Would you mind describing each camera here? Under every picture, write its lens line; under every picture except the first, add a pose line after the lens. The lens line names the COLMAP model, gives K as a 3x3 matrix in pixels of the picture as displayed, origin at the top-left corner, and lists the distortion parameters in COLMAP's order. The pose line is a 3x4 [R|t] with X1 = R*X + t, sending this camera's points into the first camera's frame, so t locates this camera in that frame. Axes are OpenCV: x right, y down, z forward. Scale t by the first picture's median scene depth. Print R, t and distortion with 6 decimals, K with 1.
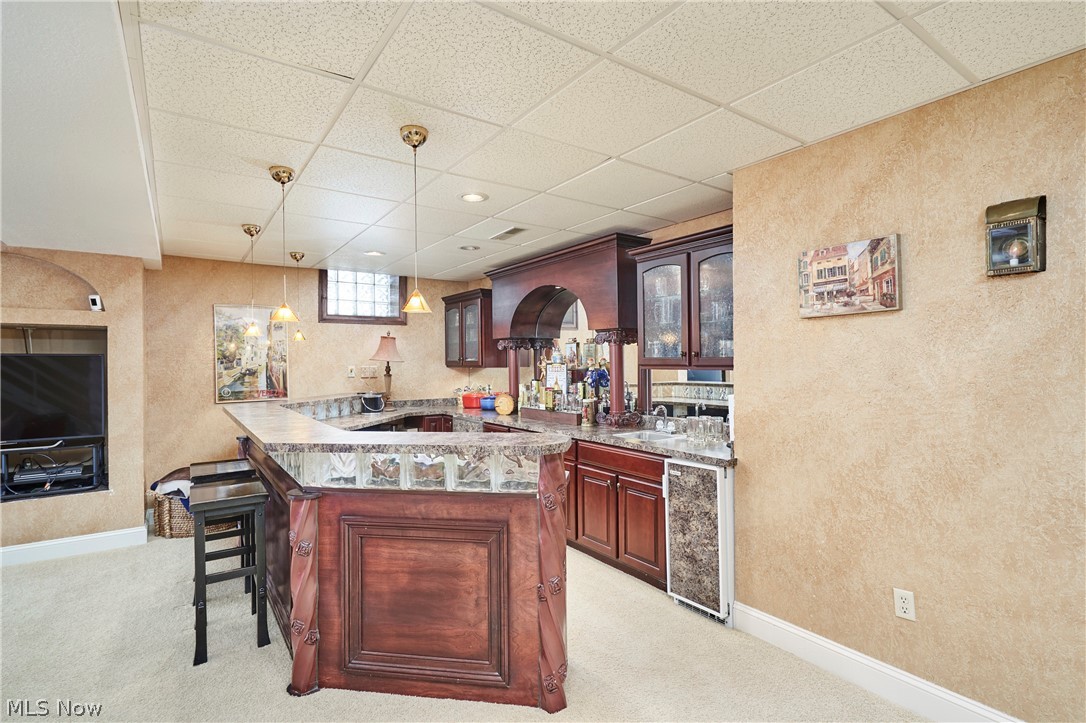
lens RADIAL K [[518.5, 0, 545.3], [0, 518.5, 364.9], [0, 0, 1]] dist [0.004753, 0.000007]
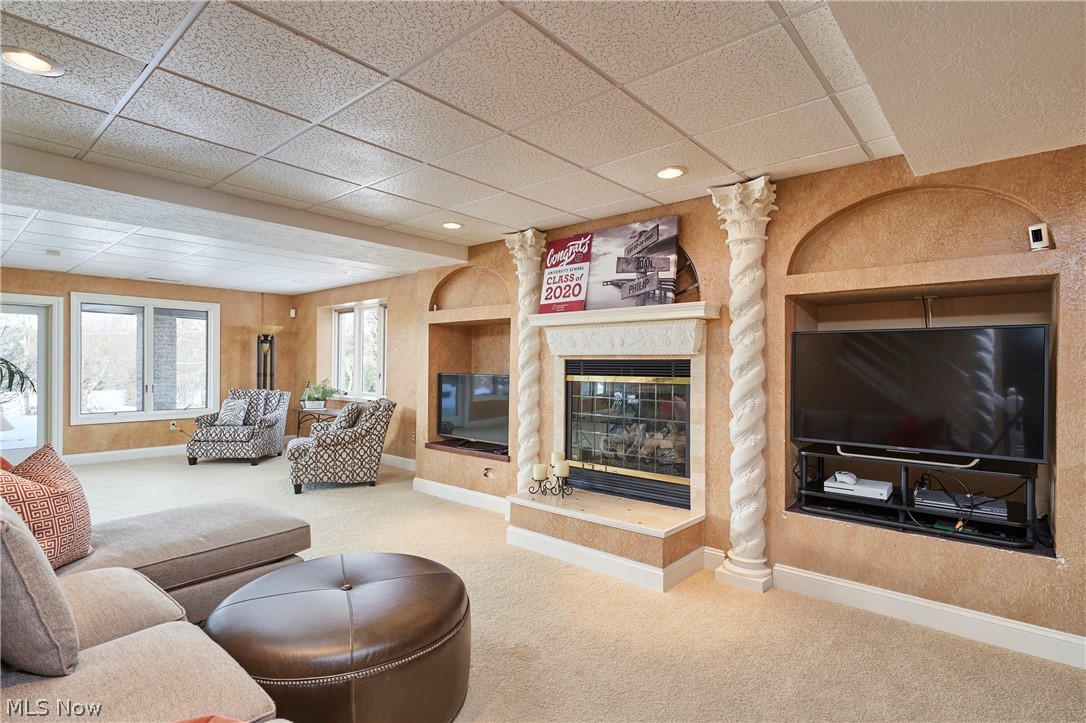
lens RADIAL K [[542.4, 0, 540.1], [0, 542.4, 372.5], [0, 0, 1]] dist [0.004237, 0.000872]
pose [[0.230518, 0.010822, -0.973008, -0.215181], [-0.017391, 0.999824, 0.007000, 0.022923], [0.972913, 0.015308, 0.230666, 0.168624]]
